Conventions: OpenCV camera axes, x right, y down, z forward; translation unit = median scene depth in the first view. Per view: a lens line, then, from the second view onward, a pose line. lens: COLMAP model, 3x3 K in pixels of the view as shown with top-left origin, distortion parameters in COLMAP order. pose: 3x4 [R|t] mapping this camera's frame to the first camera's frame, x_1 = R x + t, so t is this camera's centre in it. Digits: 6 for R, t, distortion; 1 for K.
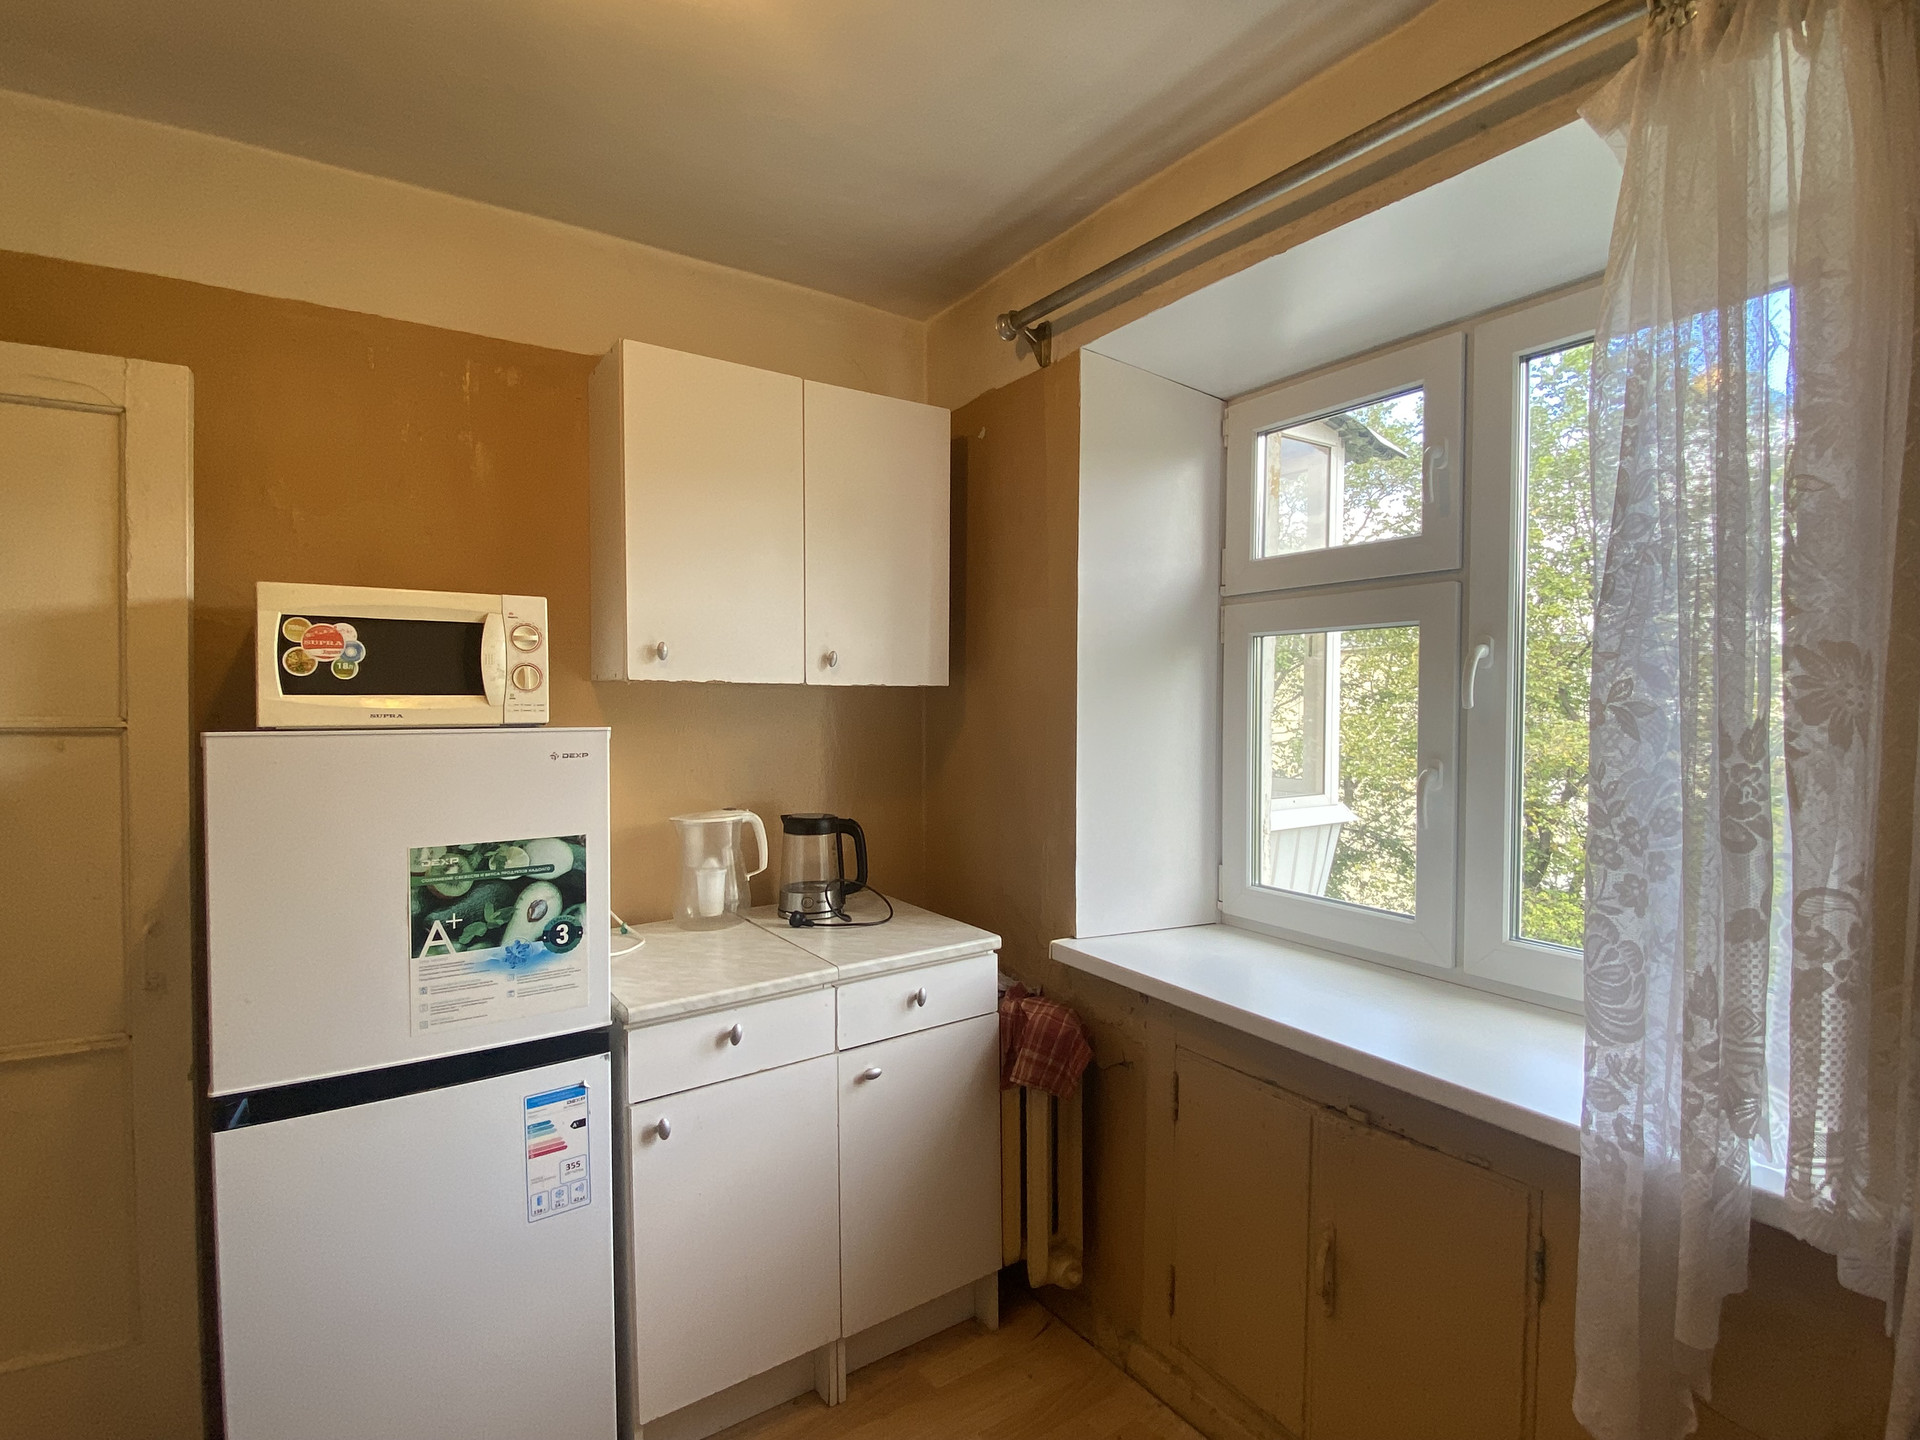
lens RADIAL K [[964.4, 0, 960.7], [0, 964.4, 719.2], [0, 0, 1]] dist [-0.000481, -0.000111]
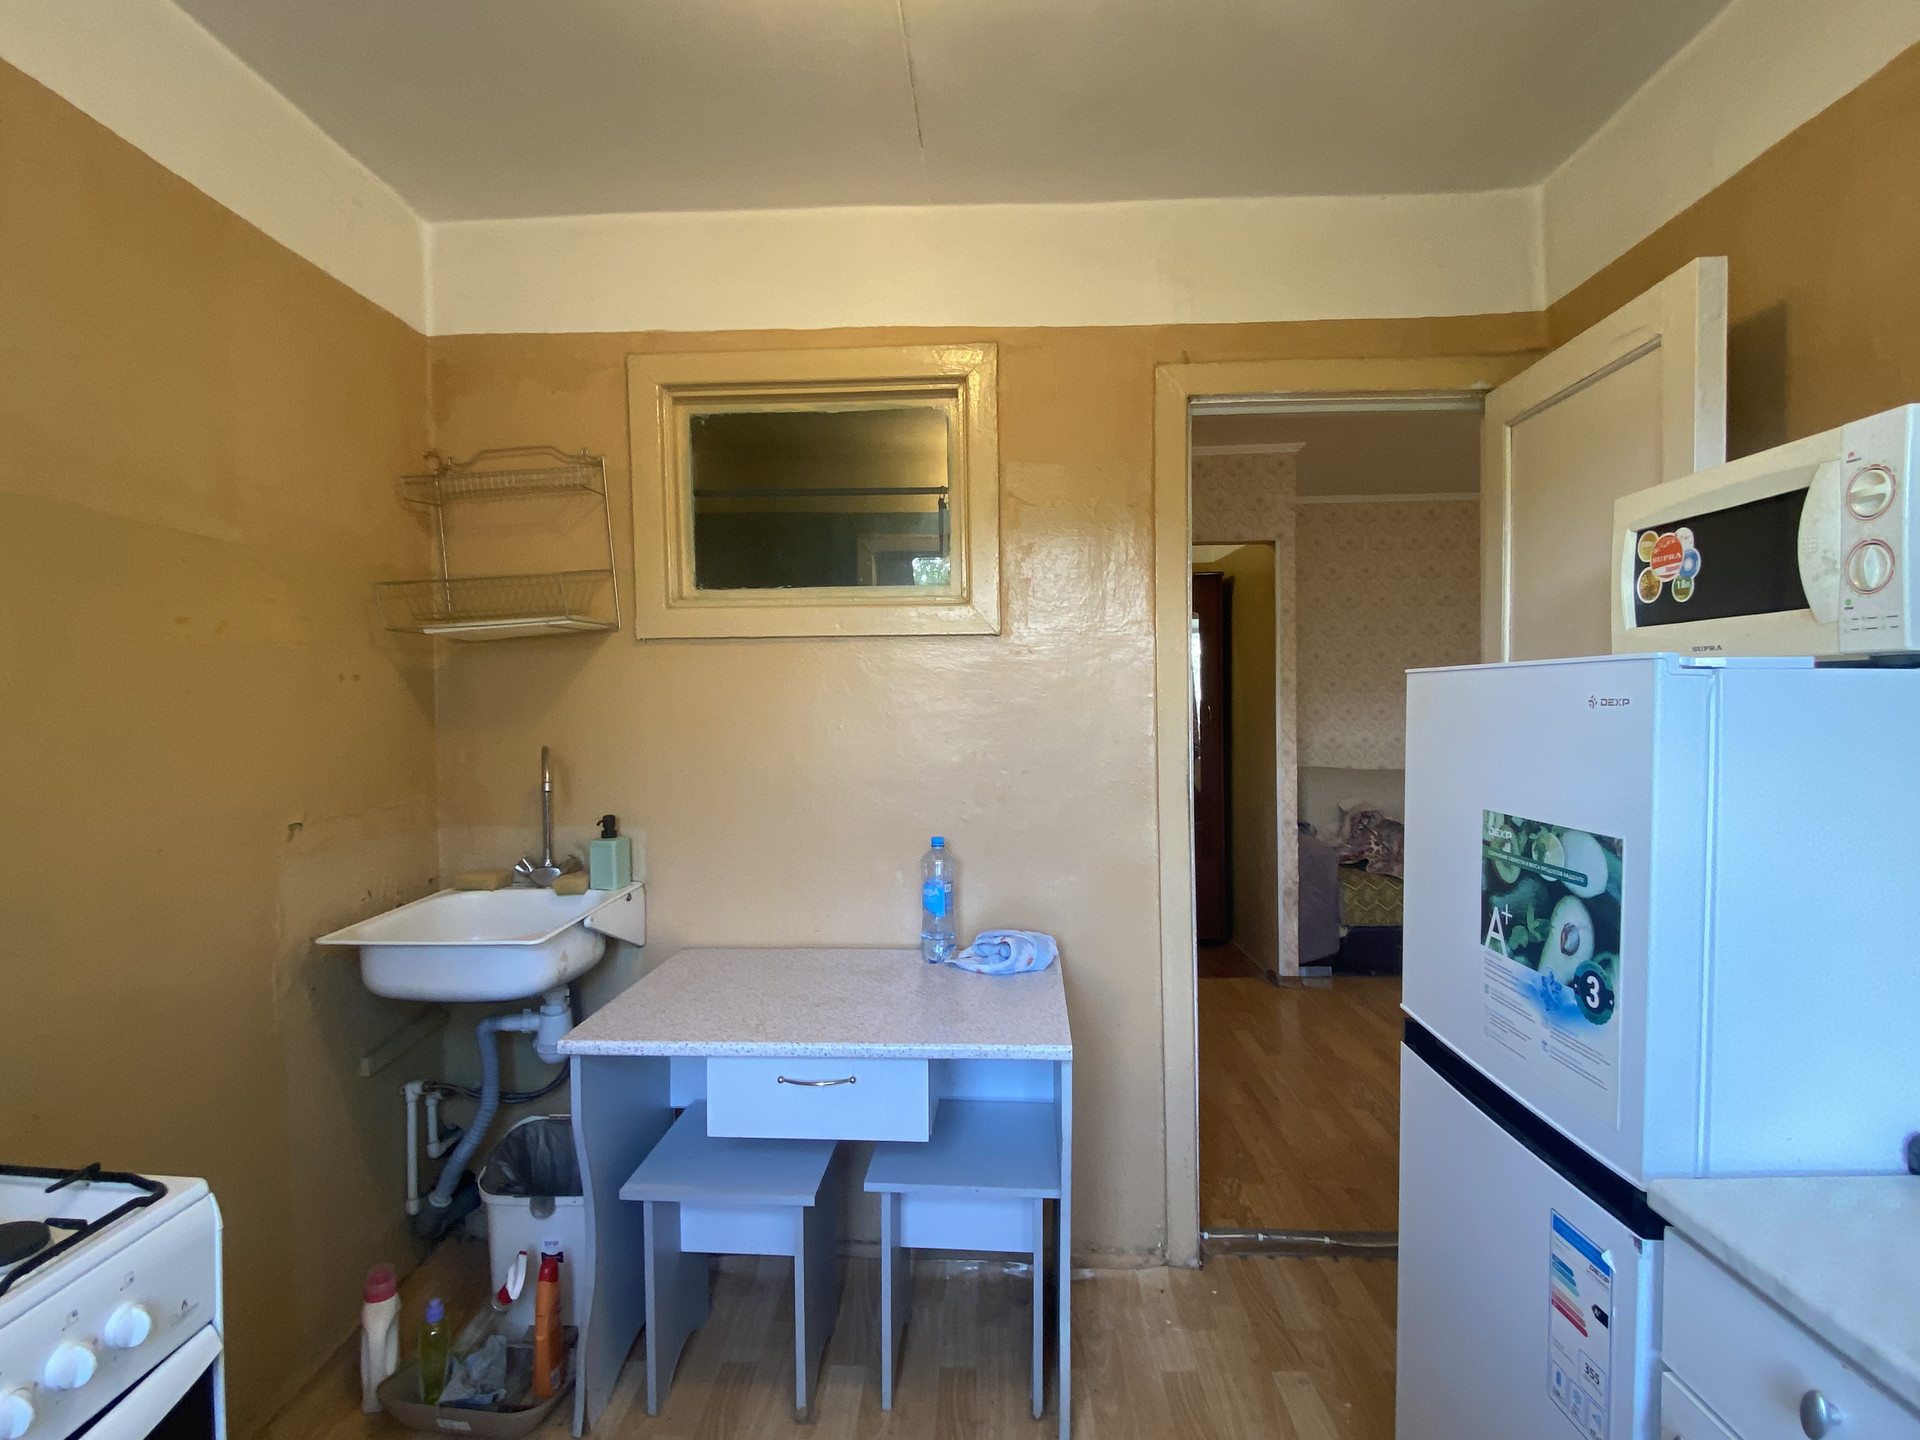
lens RADIAL K [[964.4, 0, 955.2], [0, 964.4, 726.1], [0, 0, 1]] dist [-0.000481, -0.000111]
pose [[-0.603662, 0.023739, -0.796887, 0.323461], [-0.012658, 0.999145, 0.039353, 0.034747], [0.797140, 0.033842, -0.602846, 1.055462]]
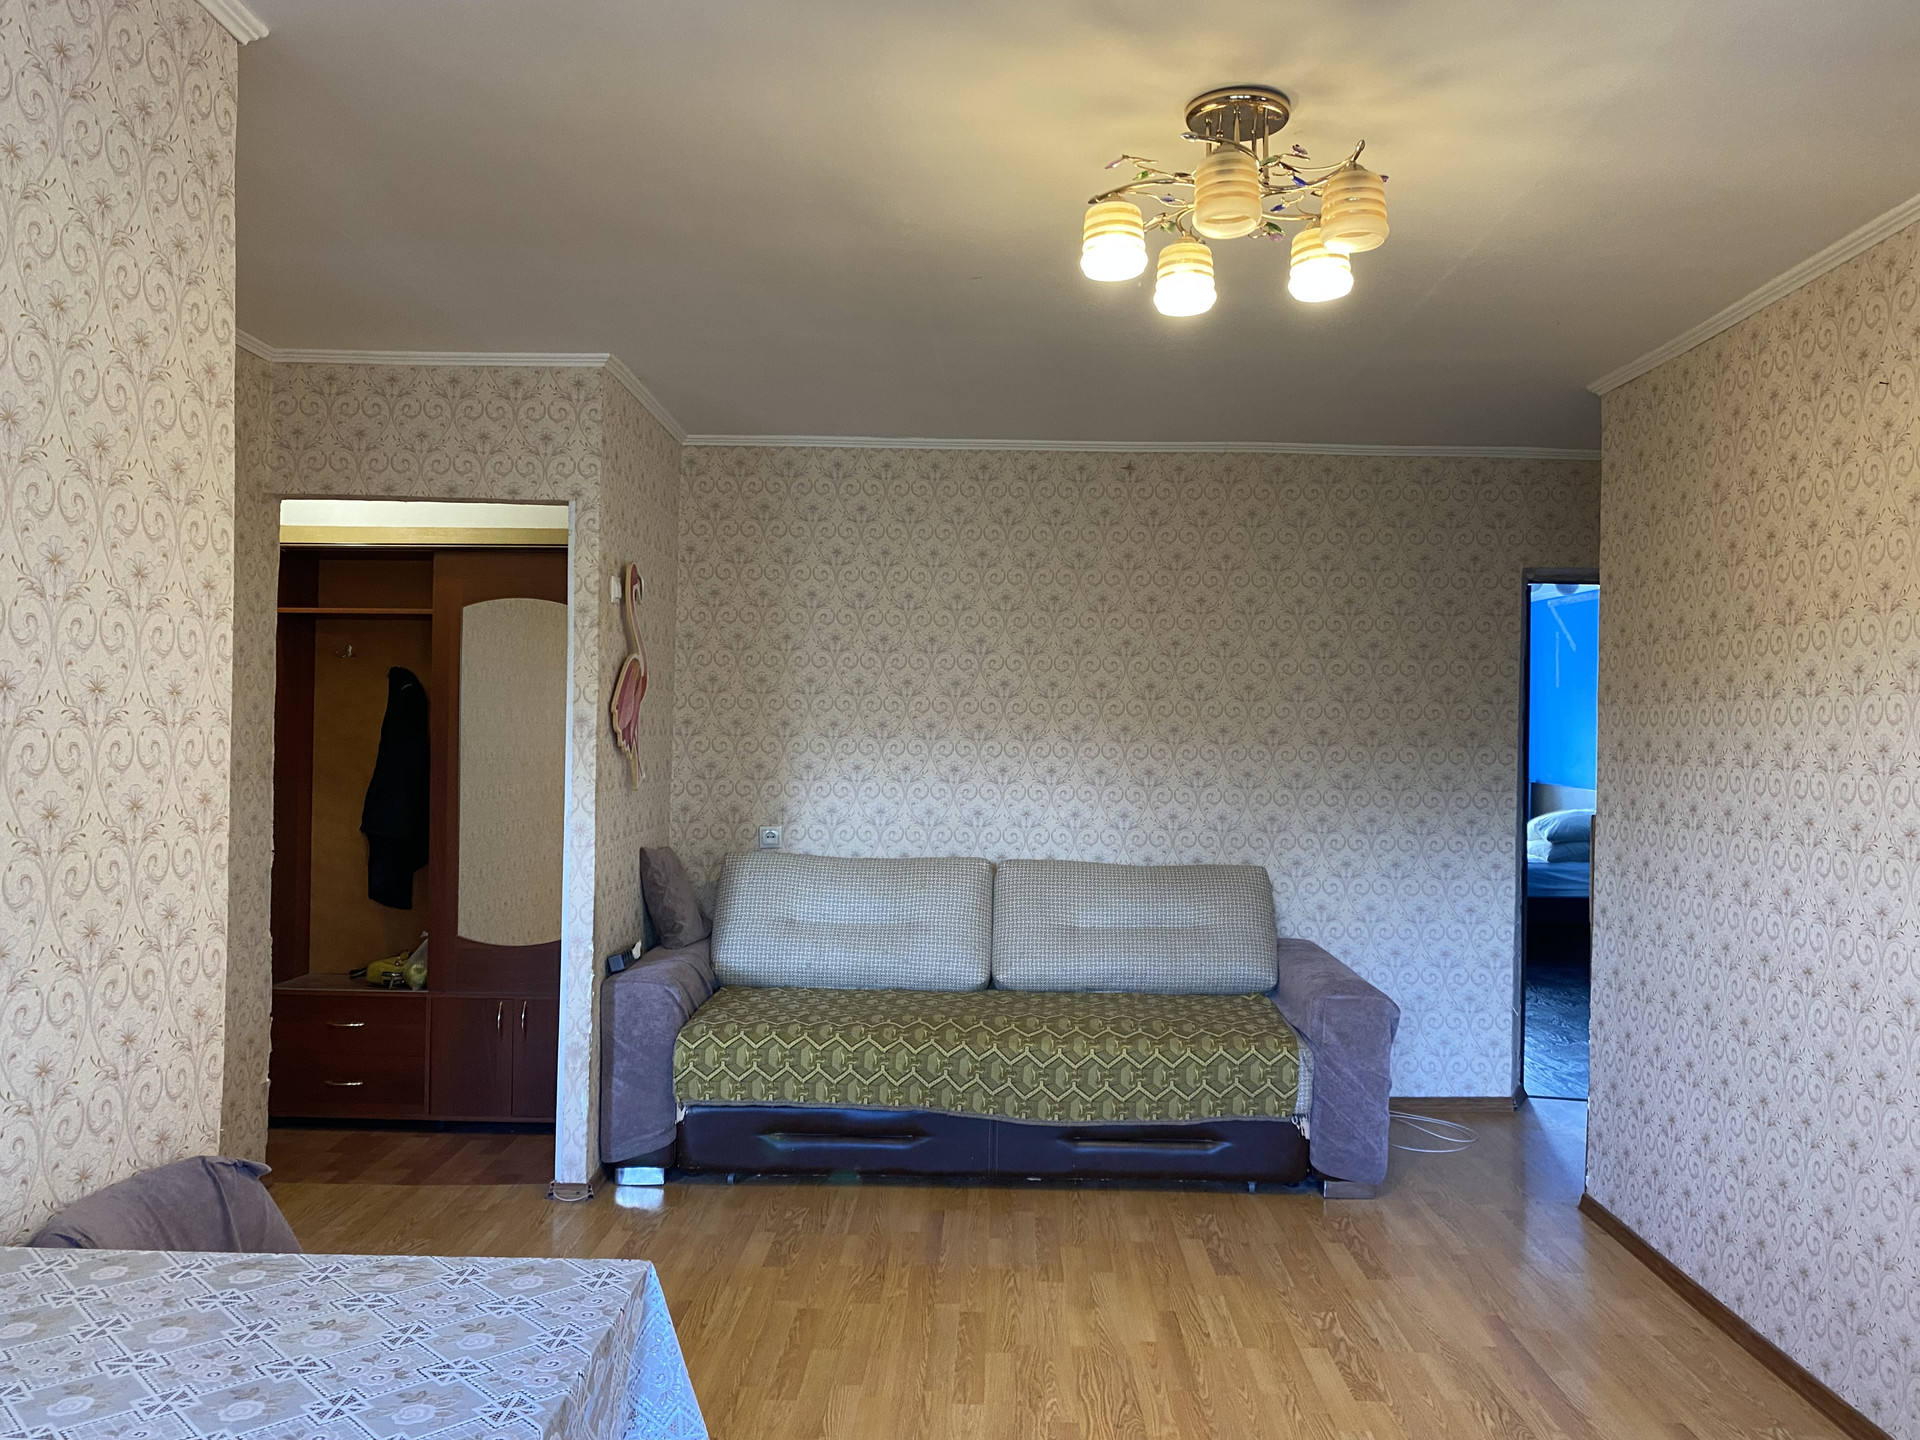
lens RADIAL K [[1442.8, 0, 961.1], [0, 1442.8, 722.4], [0, 0, 1]] dist [0.003123, 0.000267]
pose [[-0.582728, -0.018516, -0.812456, -0.035893], [-0.034669, 0.999397, 0.002089, 0.015365], [0.811927, 0.029384, -0.583019, 1.478060]]
